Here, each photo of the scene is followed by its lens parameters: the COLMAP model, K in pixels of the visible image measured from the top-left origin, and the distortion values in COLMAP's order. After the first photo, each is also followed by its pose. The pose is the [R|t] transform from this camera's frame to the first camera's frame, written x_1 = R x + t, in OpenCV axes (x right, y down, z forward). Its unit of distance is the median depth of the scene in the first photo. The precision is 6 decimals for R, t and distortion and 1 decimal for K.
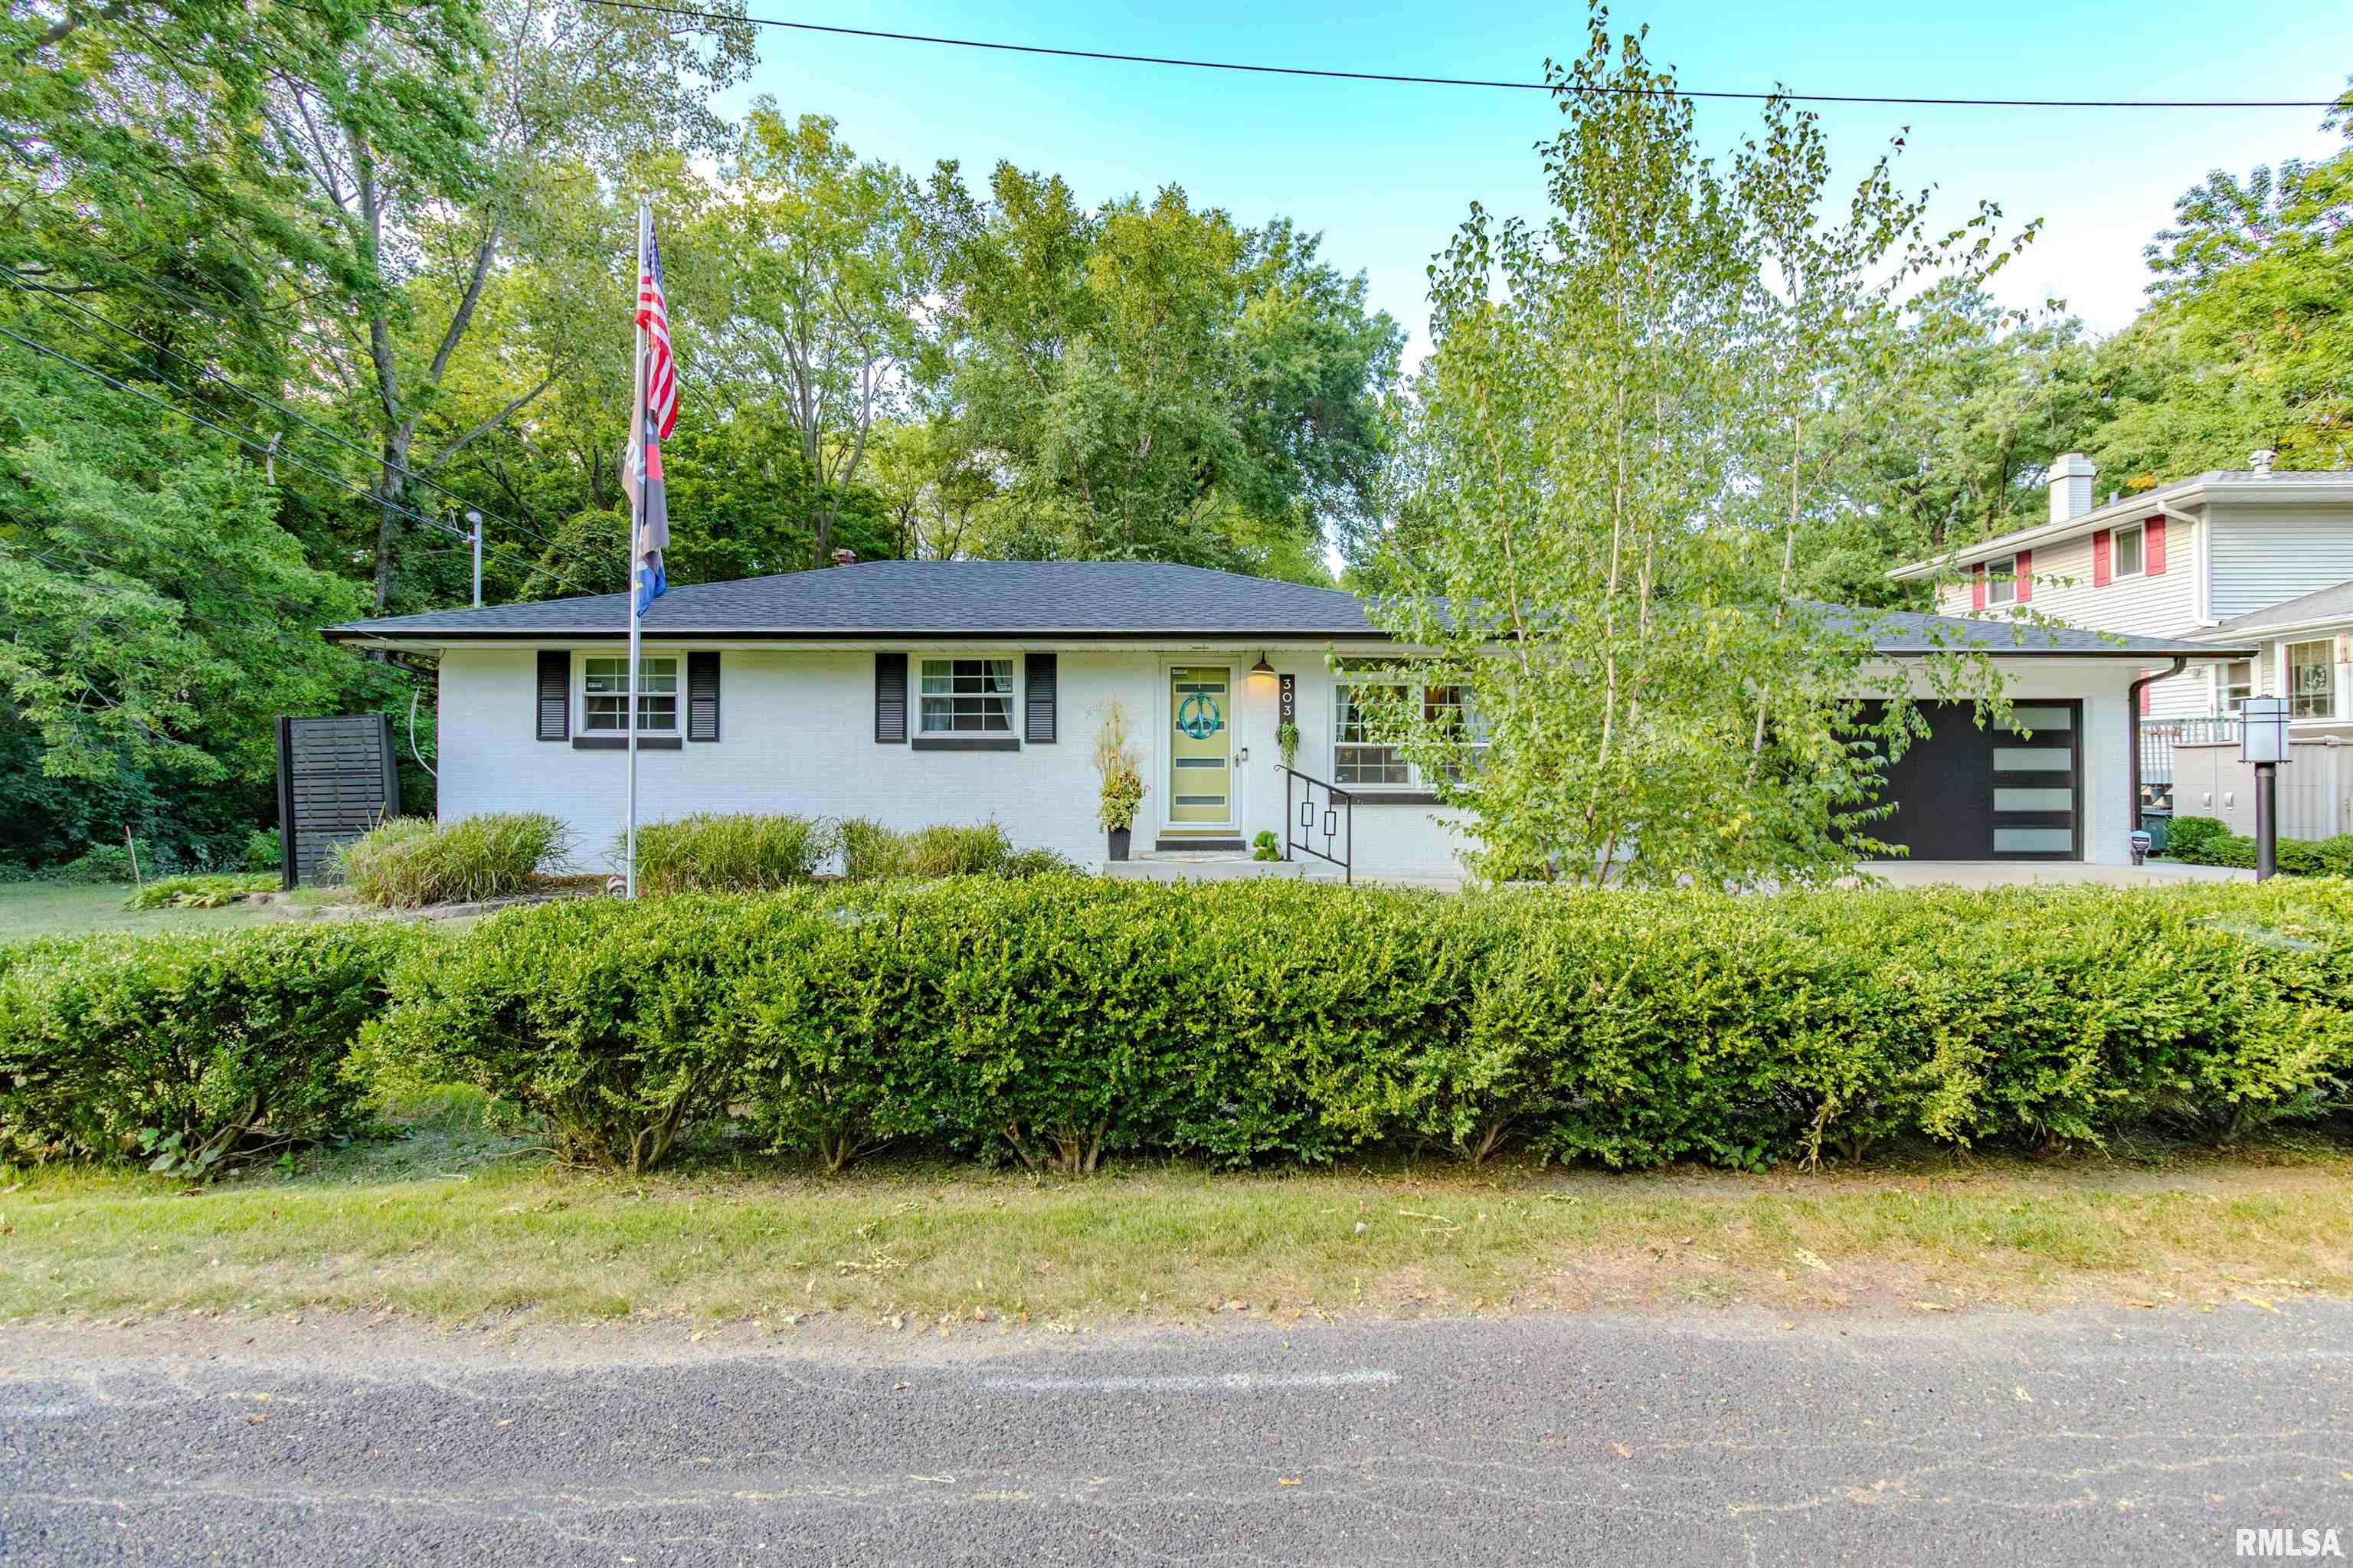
lens RADIAL K [[1099.4, 0, 1174.6], [0, 1099.4, 776.0], [0, 0, 1]] dist [0.001103, -0.000120]
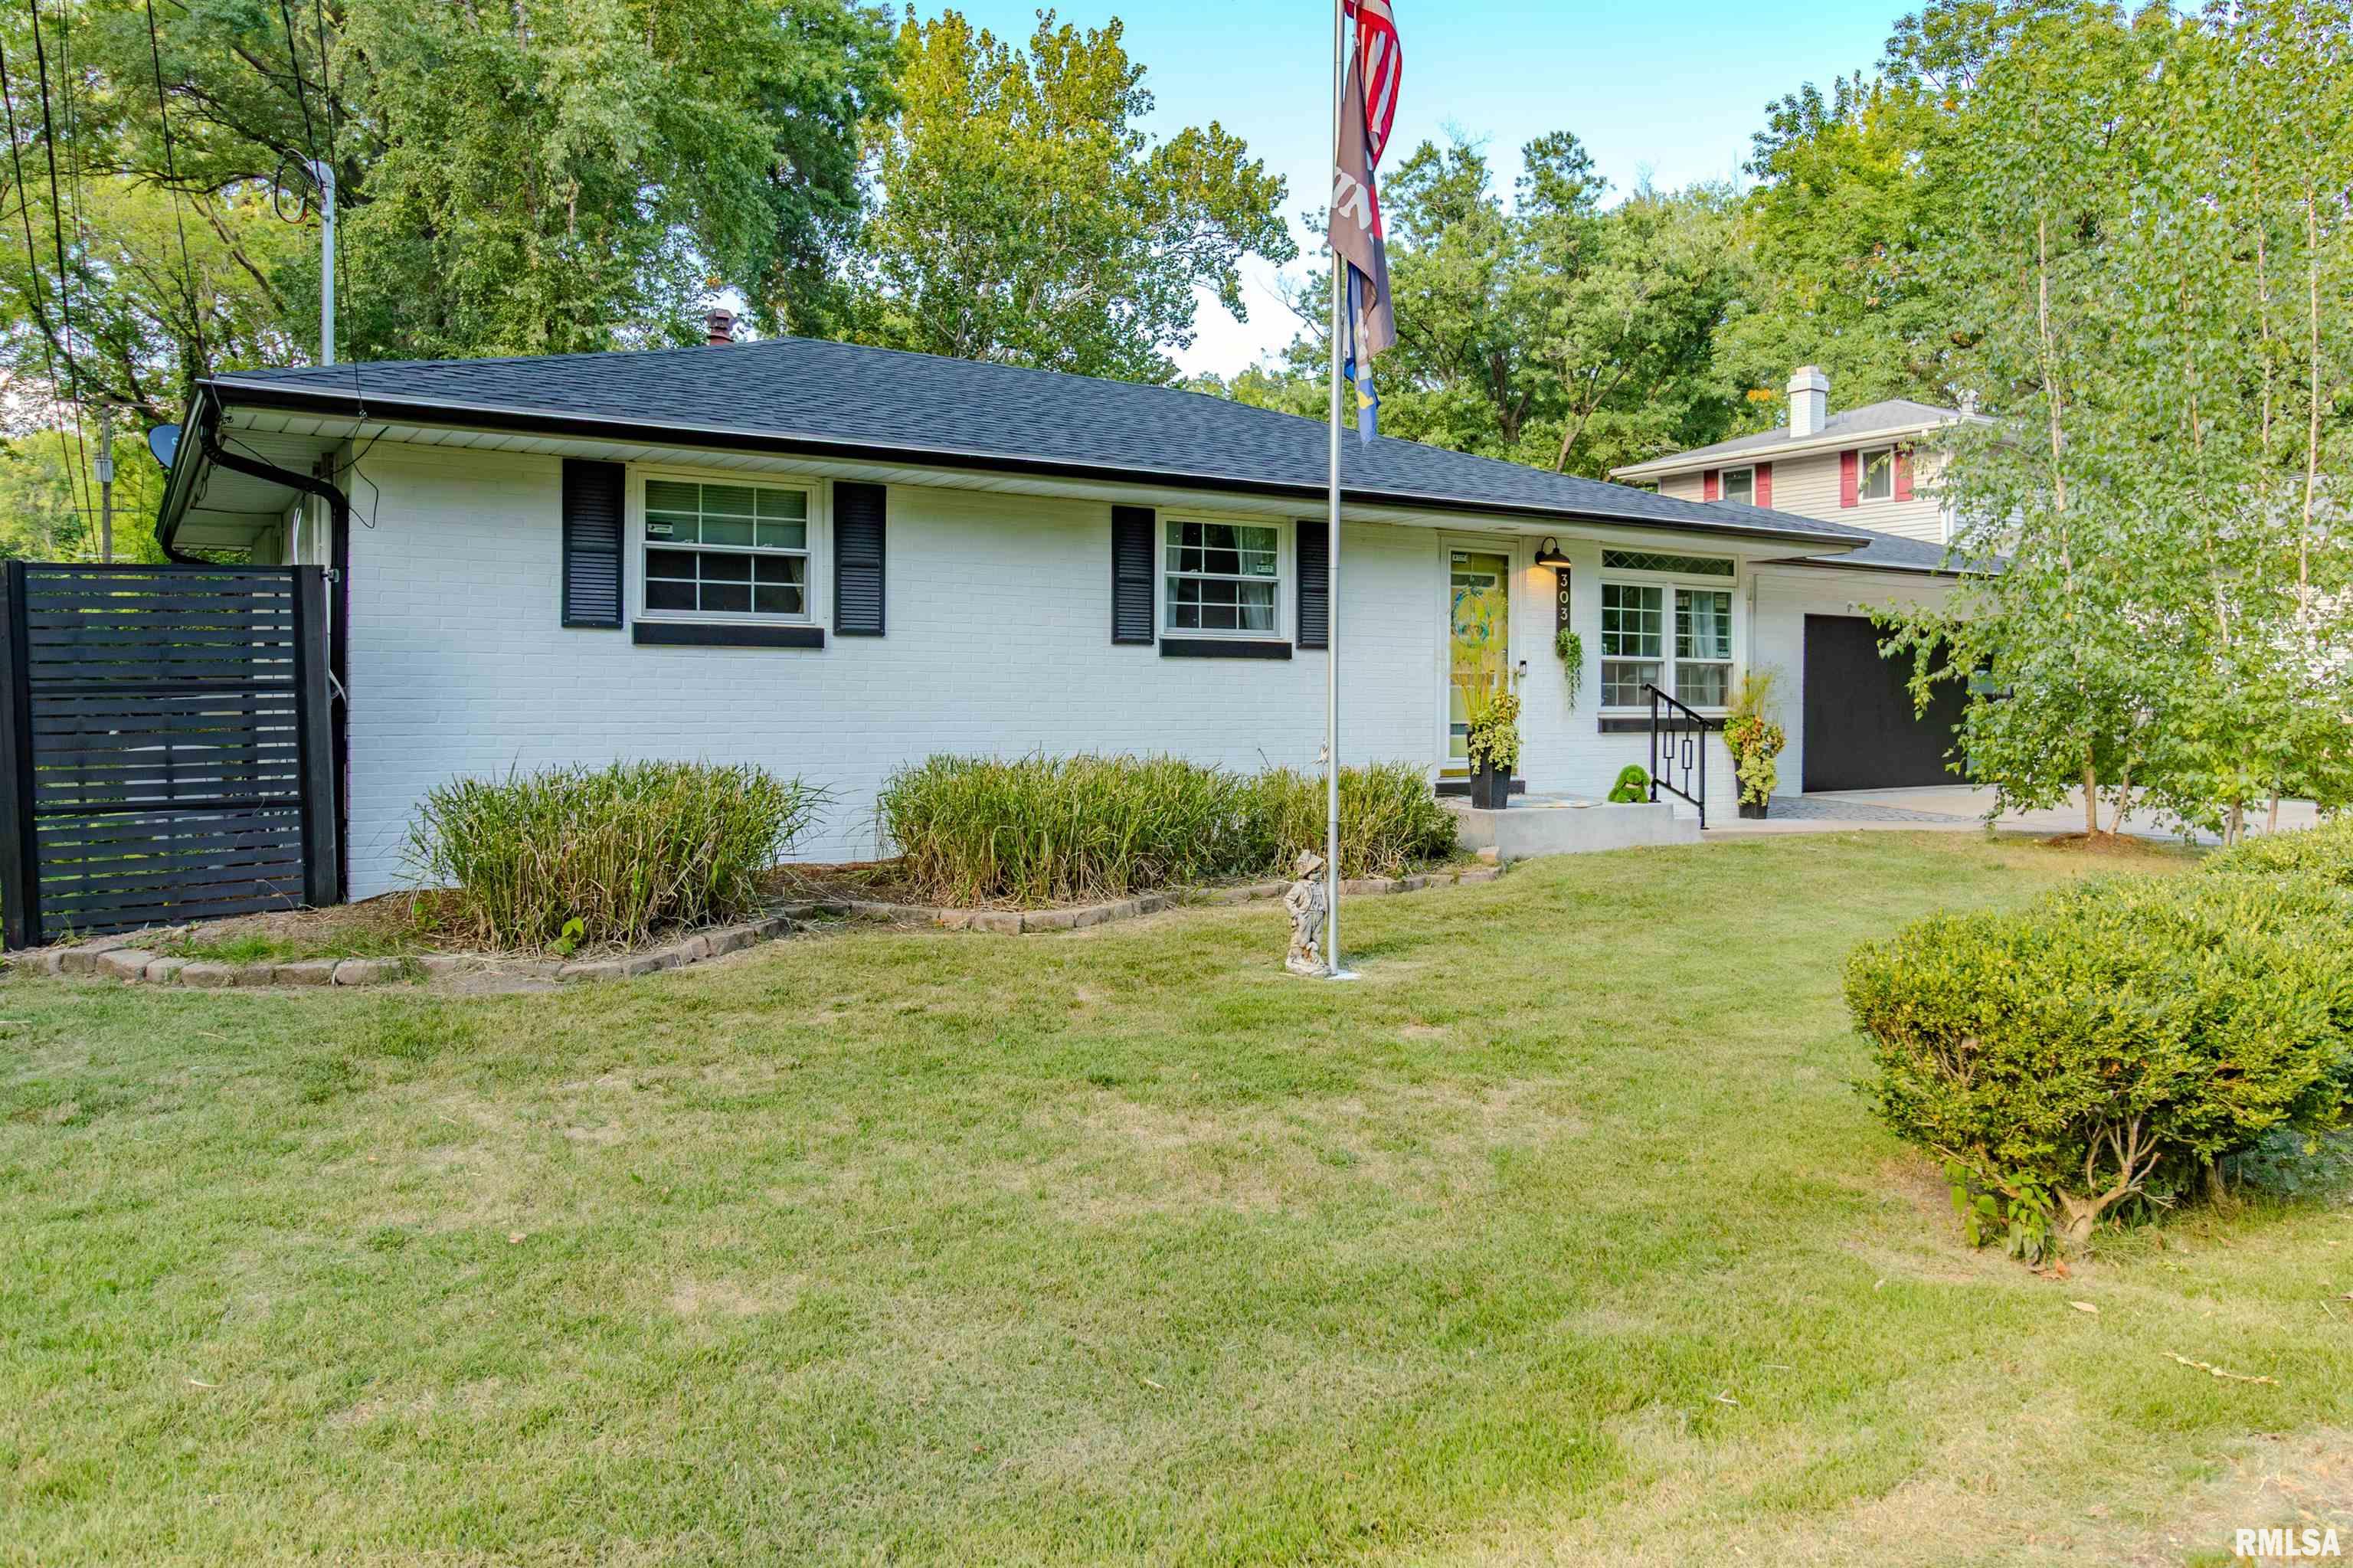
lens RADIAL K [[1639.4, 0, 1221.8], [0, 1639.4, 753.7], [0, 0, 1]] dist [-0.001867, 0.000264]
pose [[0.826584, -0.017045, 0.562555, -0.756410], [-0.001543, 0.999469, 0.032550, 0.002811], [-0.562811, -0.027774, 0.826119, 0.162172]]
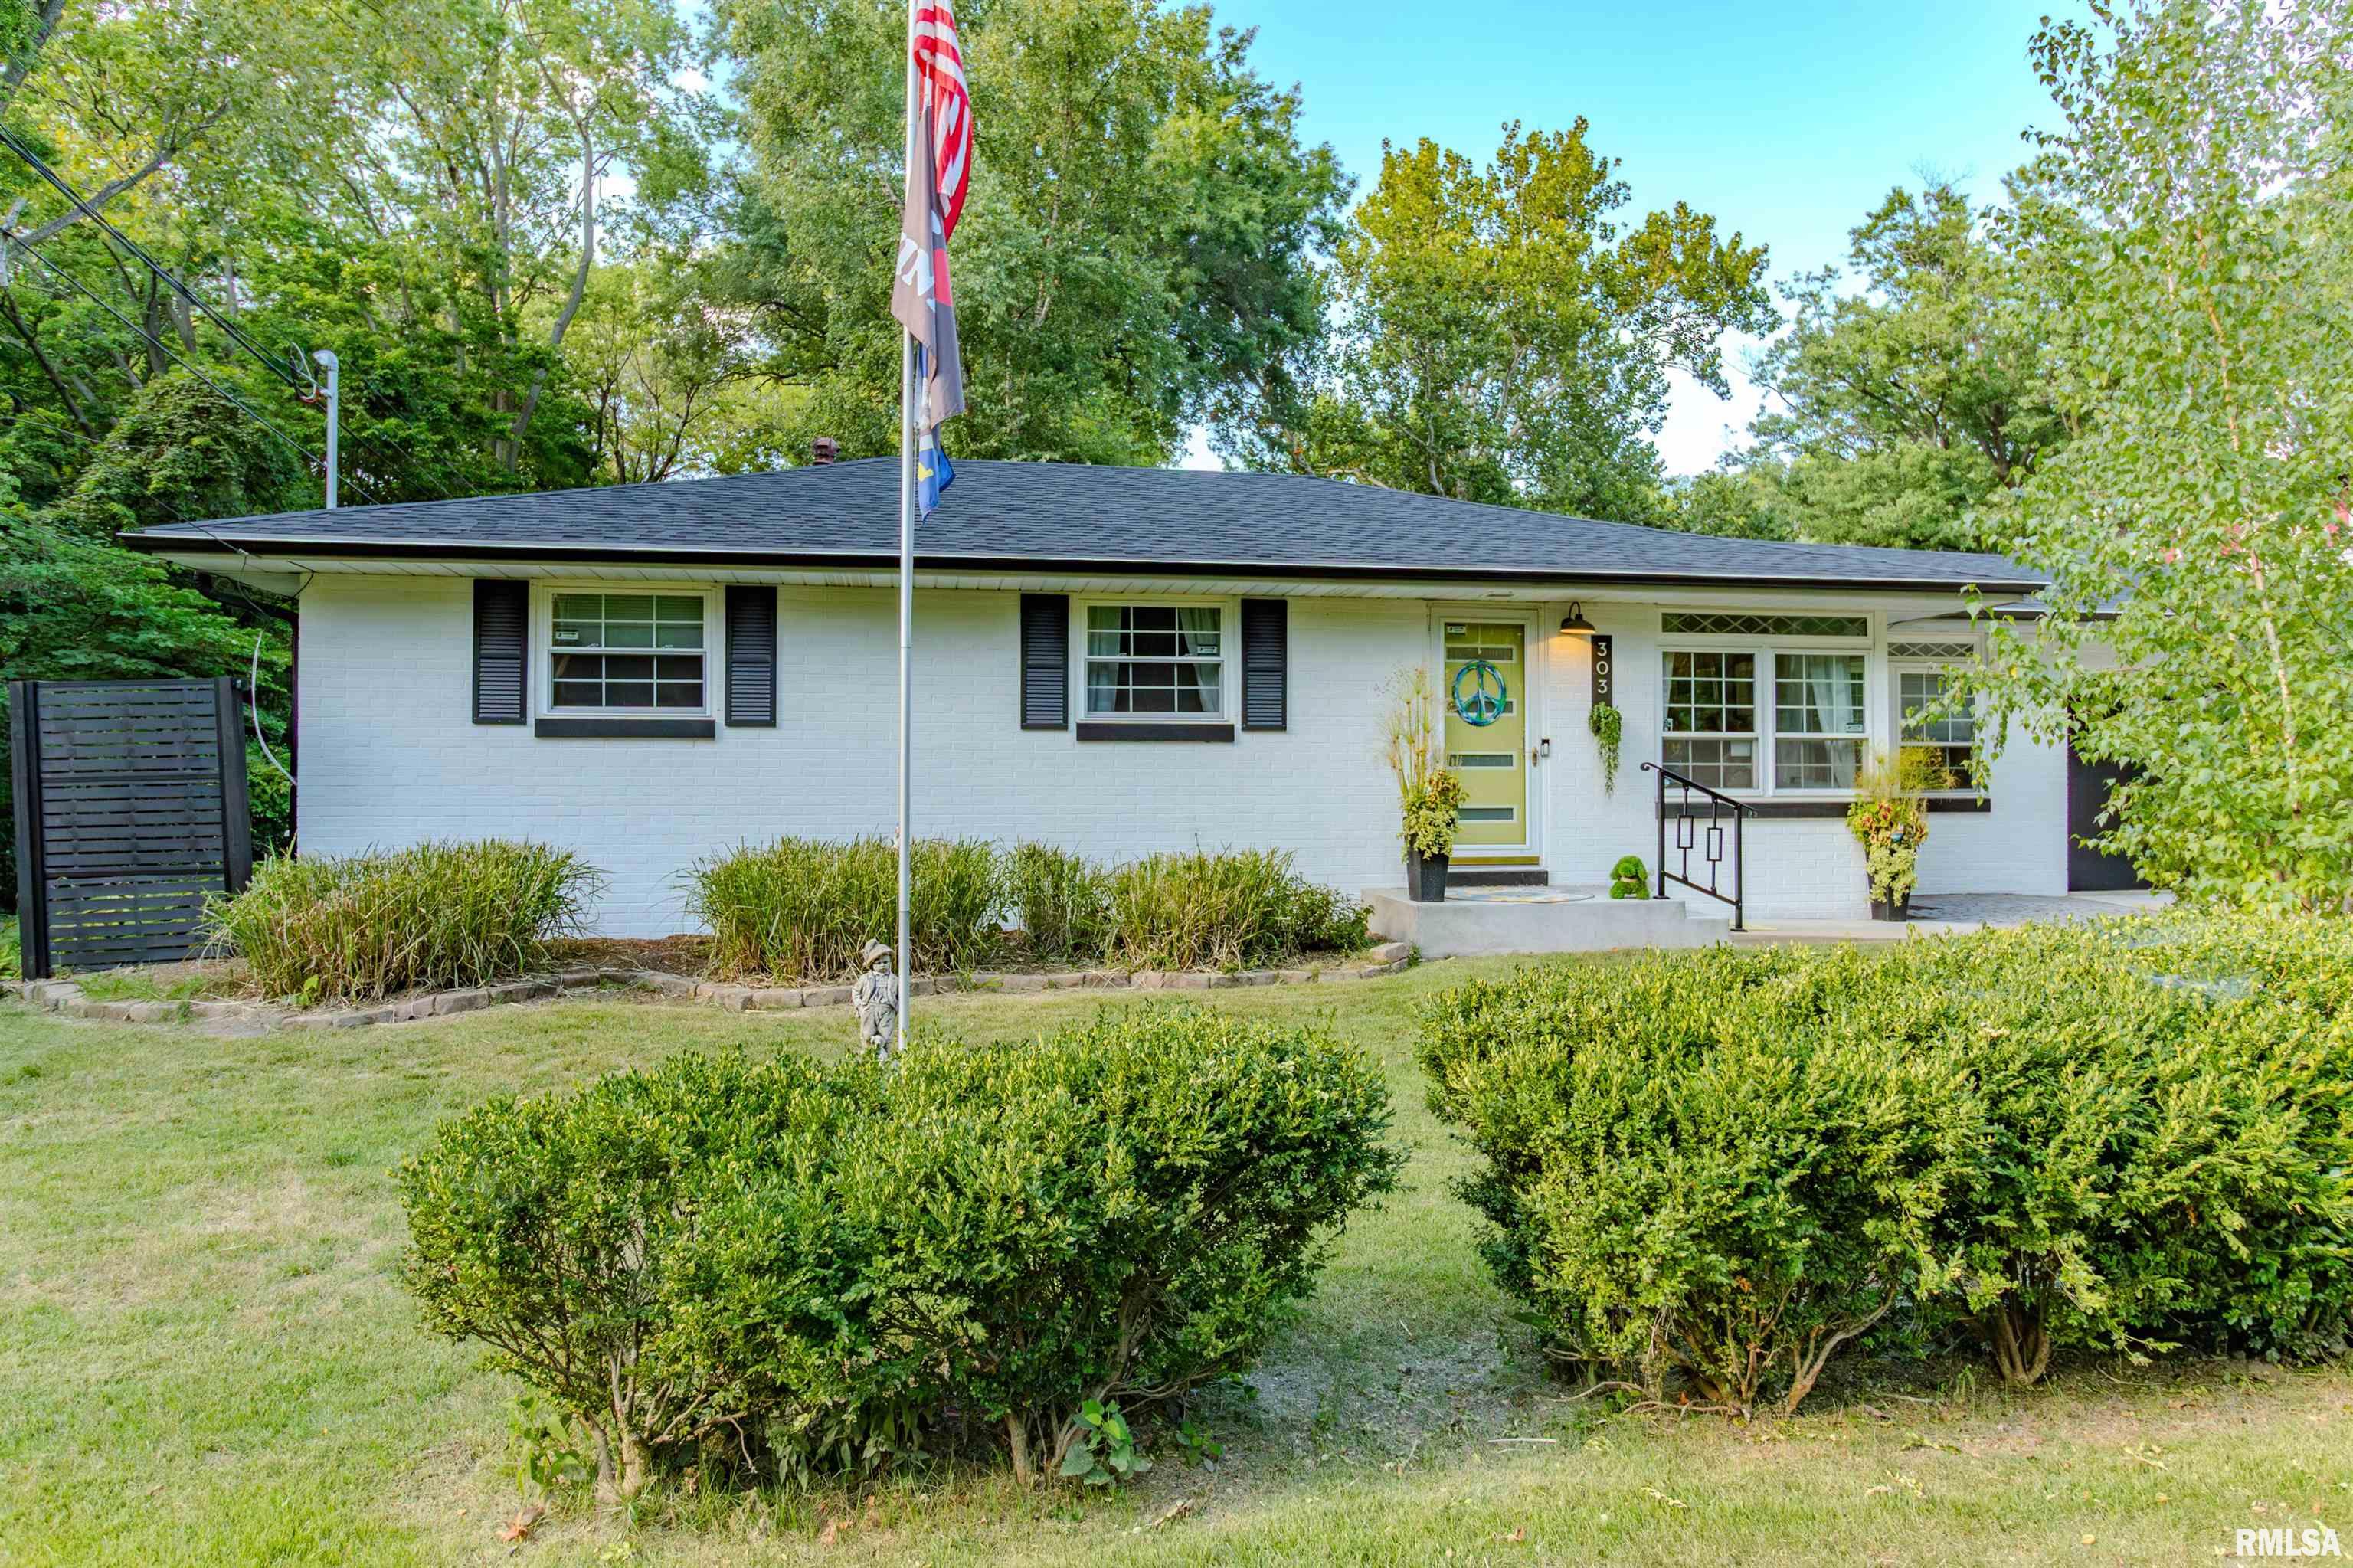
lens RADIAL K [[1537.5, 0, 1176.5], [0, 1537.5, 784.0], [0, 0, 1]] dist [0.000736, 0.000269]
pose [[0.982729, -0.002335, 0.185036, -0.347649], [0.002653, 0.999995, -0.001467, 0.004037], [-0.185031, 0.001932, 0.982731, 0.076163]]
